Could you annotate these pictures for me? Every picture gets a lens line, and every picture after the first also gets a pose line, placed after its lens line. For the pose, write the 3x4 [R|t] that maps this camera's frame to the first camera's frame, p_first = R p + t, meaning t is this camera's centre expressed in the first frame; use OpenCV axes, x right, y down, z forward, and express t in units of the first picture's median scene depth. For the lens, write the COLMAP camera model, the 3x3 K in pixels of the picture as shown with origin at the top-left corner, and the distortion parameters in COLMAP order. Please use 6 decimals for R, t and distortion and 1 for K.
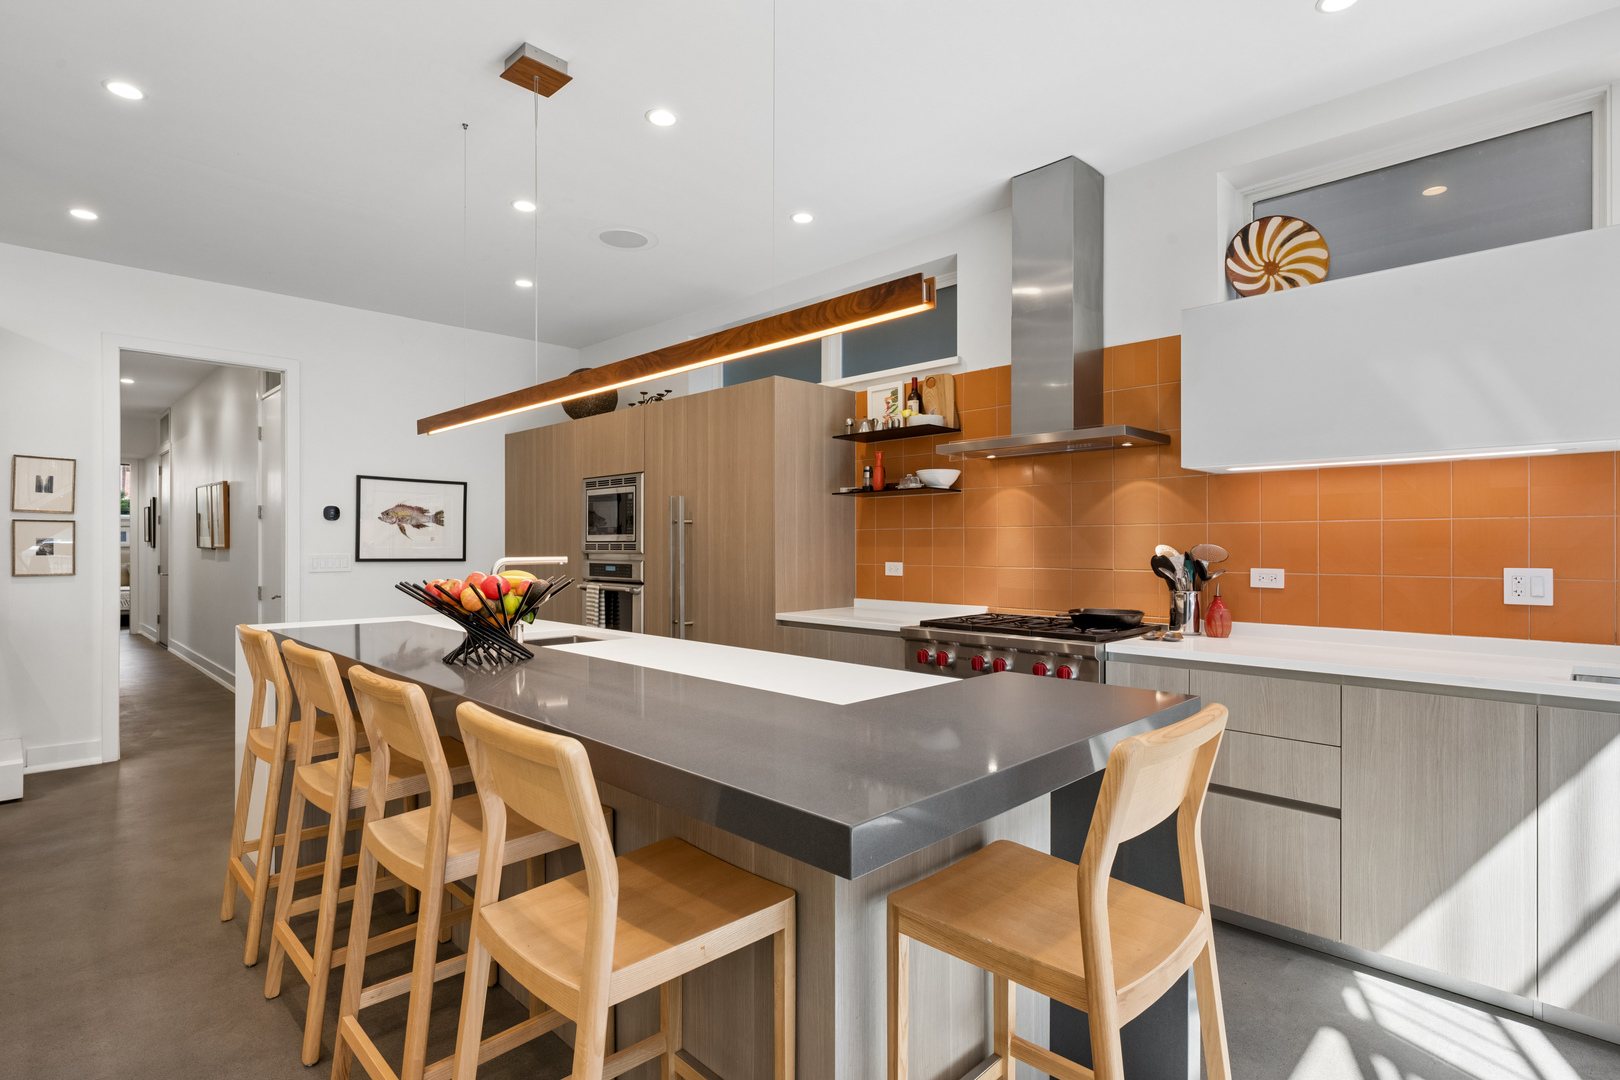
lens RADIAL K [[806.9, 0, 828.9], [0, 806.9, 542.9], [0, 0, 1]] dist [-0.006455, 0.005106]
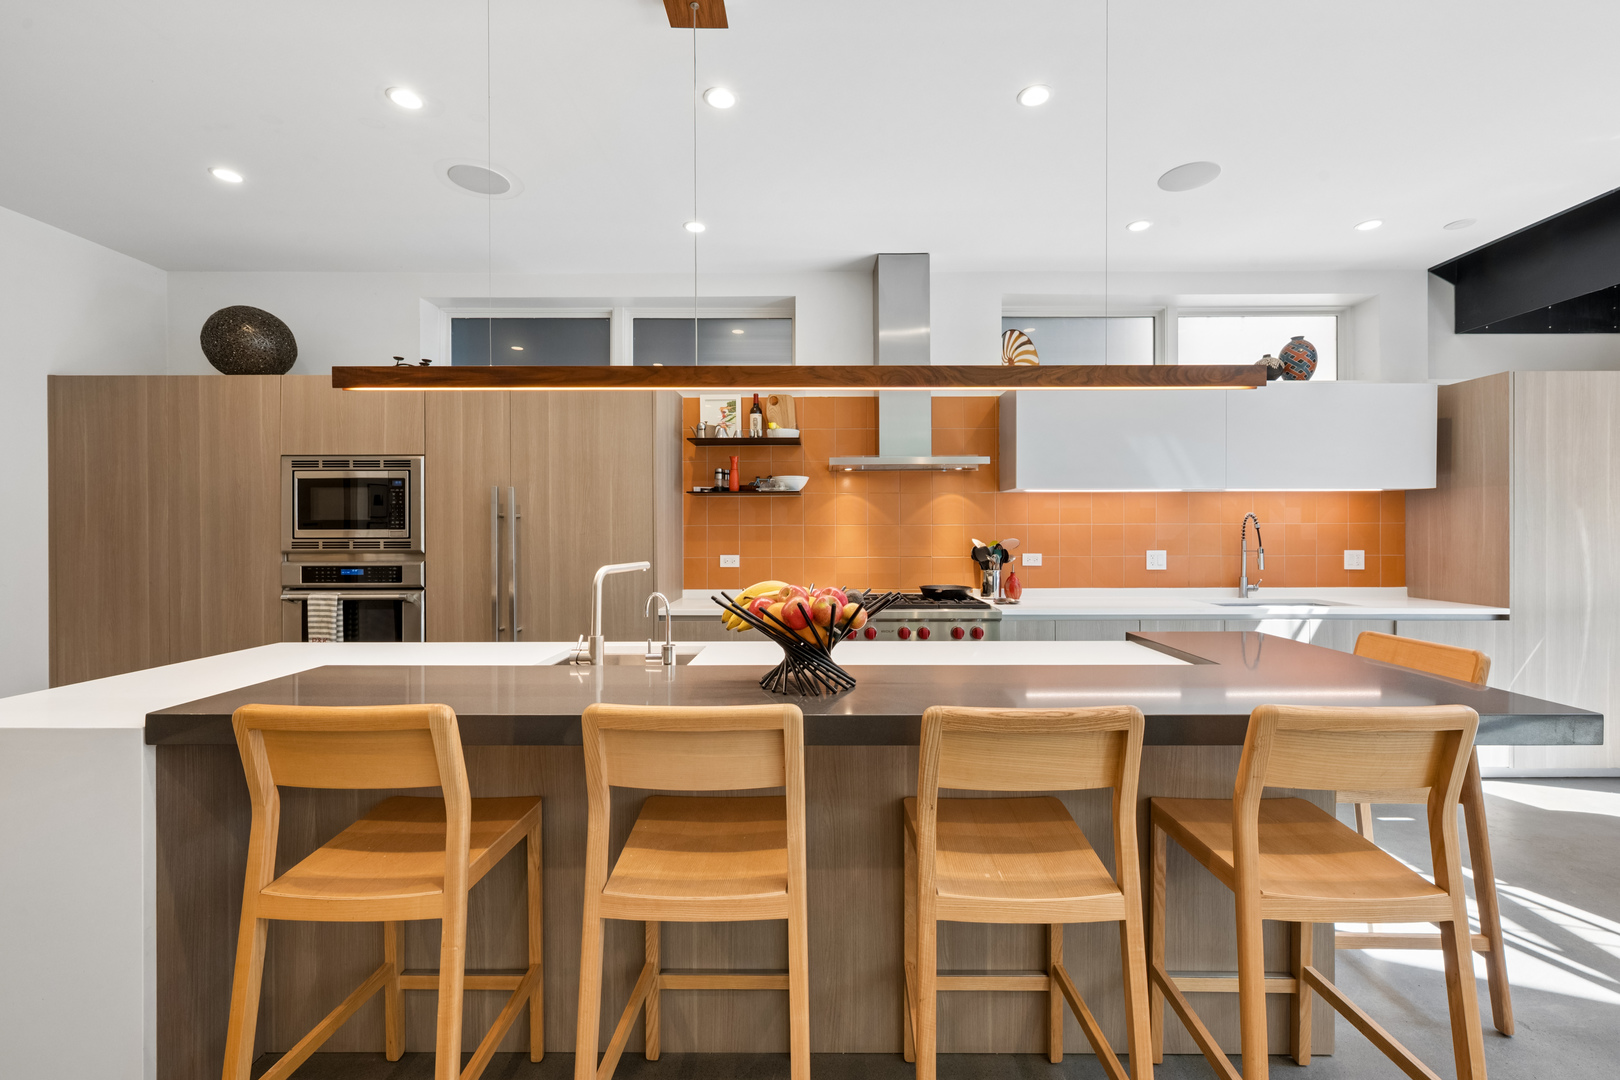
lens RADIAL K [[655.7, 0, 818.4], [0, 655.7, 533.1], [0, 0, 1]] dist [-0.001019, -0.000625]
pose [[0.718471, -0.005635, 0.695534, -0.463717], [0.001273, 0.999976, 0.006787, -0.012466], [-0.695556, -0.003991, 0.718461, 0.256240]]
